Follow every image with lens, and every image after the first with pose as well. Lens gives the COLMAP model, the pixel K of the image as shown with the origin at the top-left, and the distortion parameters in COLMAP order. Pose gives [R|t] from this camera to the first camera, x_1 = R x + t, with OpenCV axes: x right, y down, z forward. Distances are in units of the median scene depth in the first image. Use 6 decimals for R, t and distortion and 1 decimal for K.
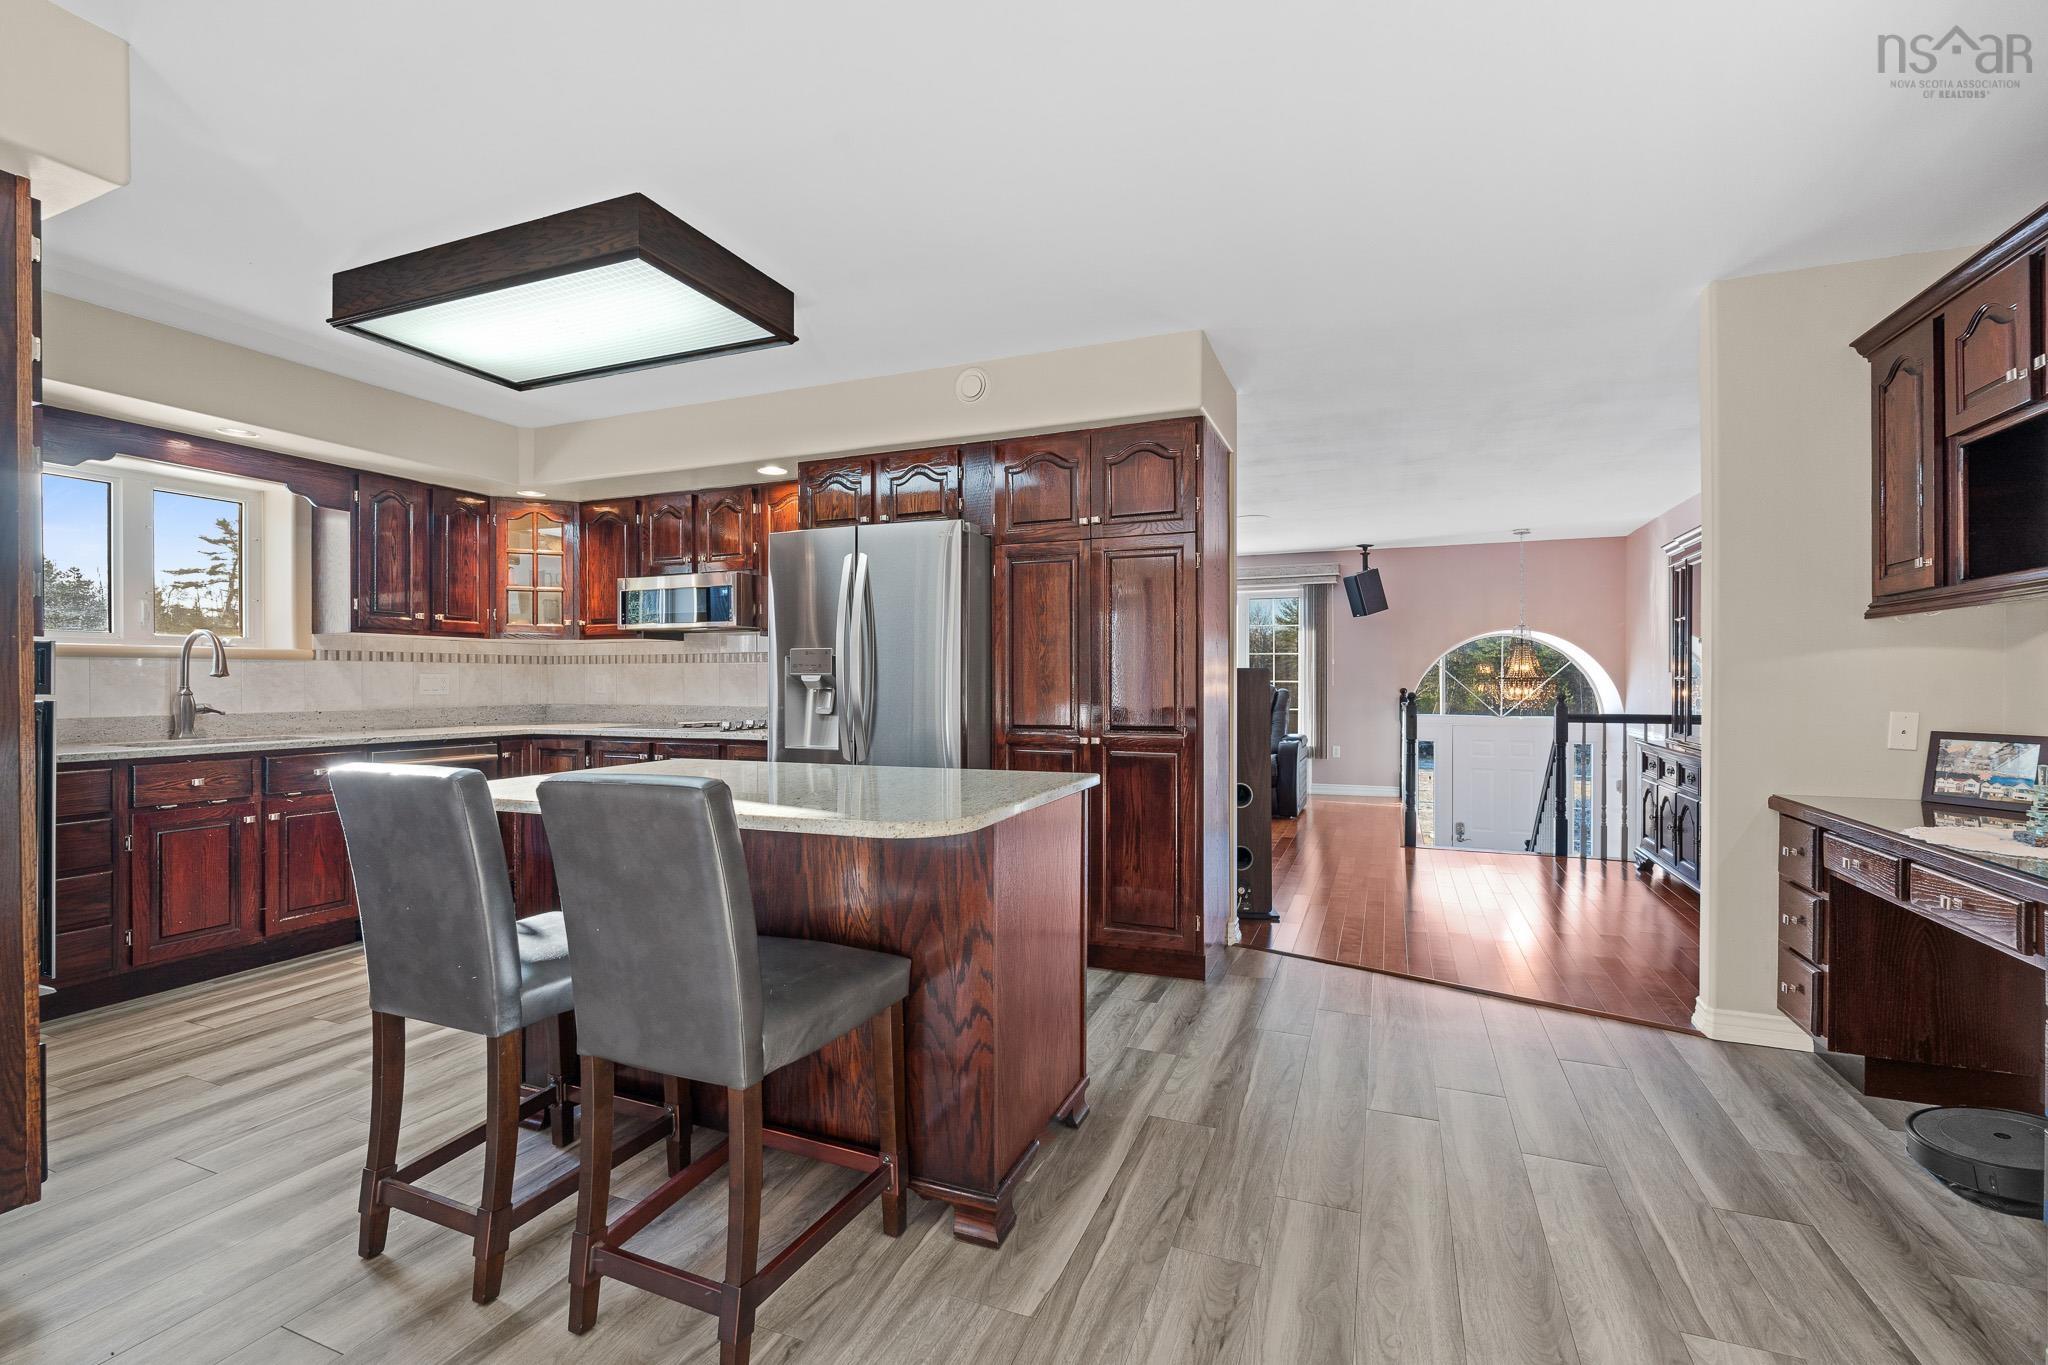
lens RADIAL K [[897.0, 0, 1025.2], [0, 897.0, 680.0], [0, 0, 1]] dist [-0.006788, 0.000934]
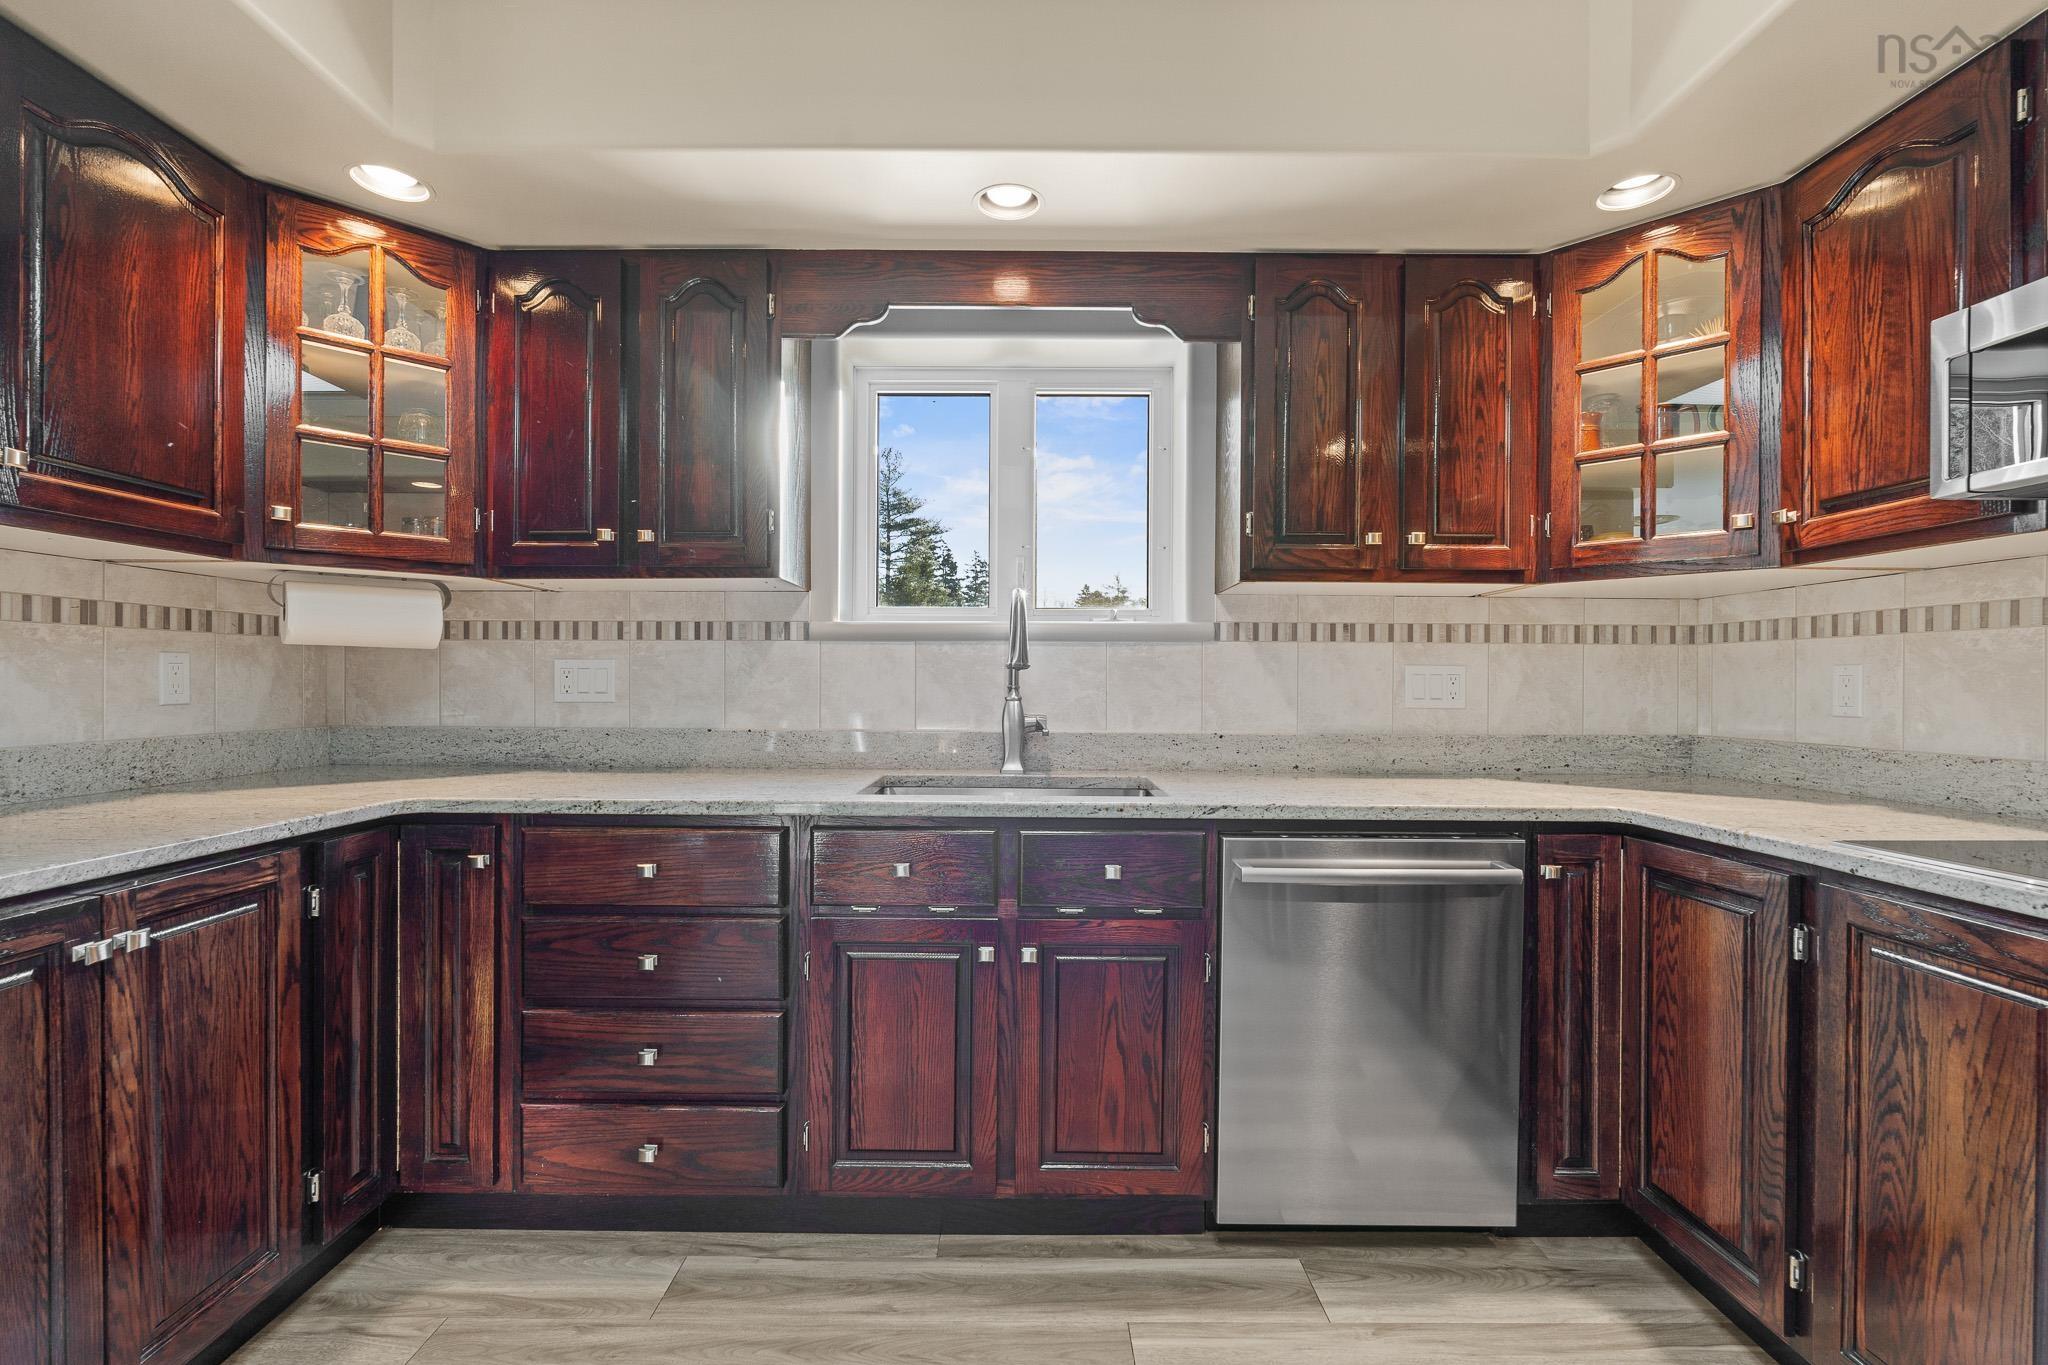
lens RADIAL K [[897.0, 0, 1023.0], [0, 897.0, 686.8], [0, 0, 1]] dist [-0.006788, 0.000934]
pose [[0.382548, 0.009376, -0.923888, -0.314592], [-0.007290, 0.999948, 0.007129, 0.002883], [0.923907, 0.004008, 0.382596, 0.648500]]
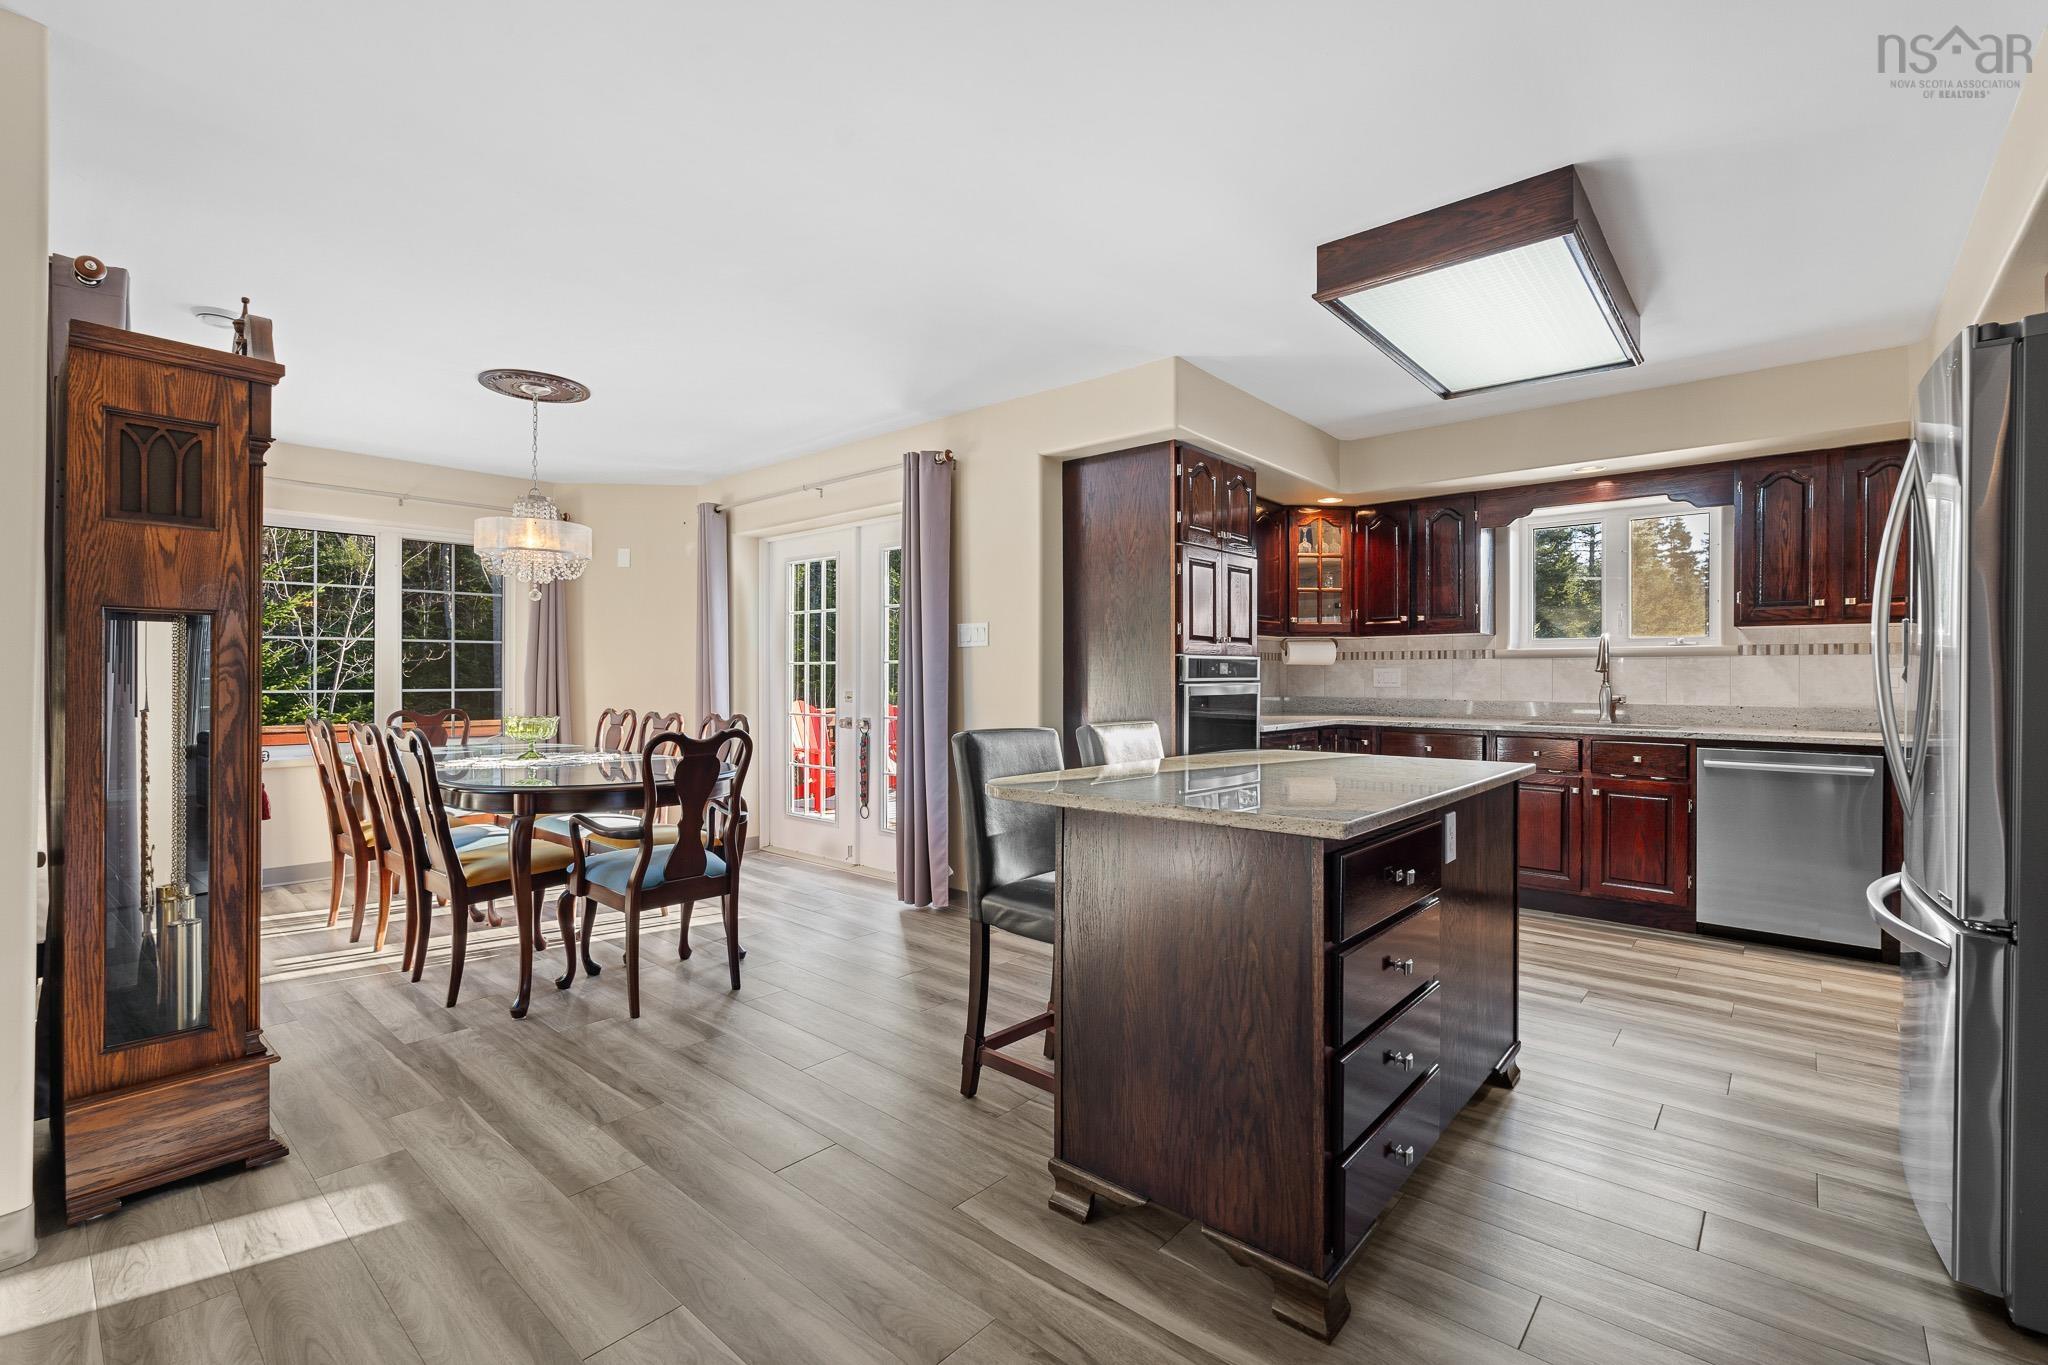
lens RADIAL K [[897.0, 0, 1017.8], [0, 897.0, 671.1], [0, 0, 1]] dist [-0.006788, 0.000934]
pose [[-0.327088, -0.001004, -0.944993, 0.406224], [-0.002290, 0.999997, -0.000270, -0.002282], [0.944991, 0.002076, -0.327090, 0.535699]]
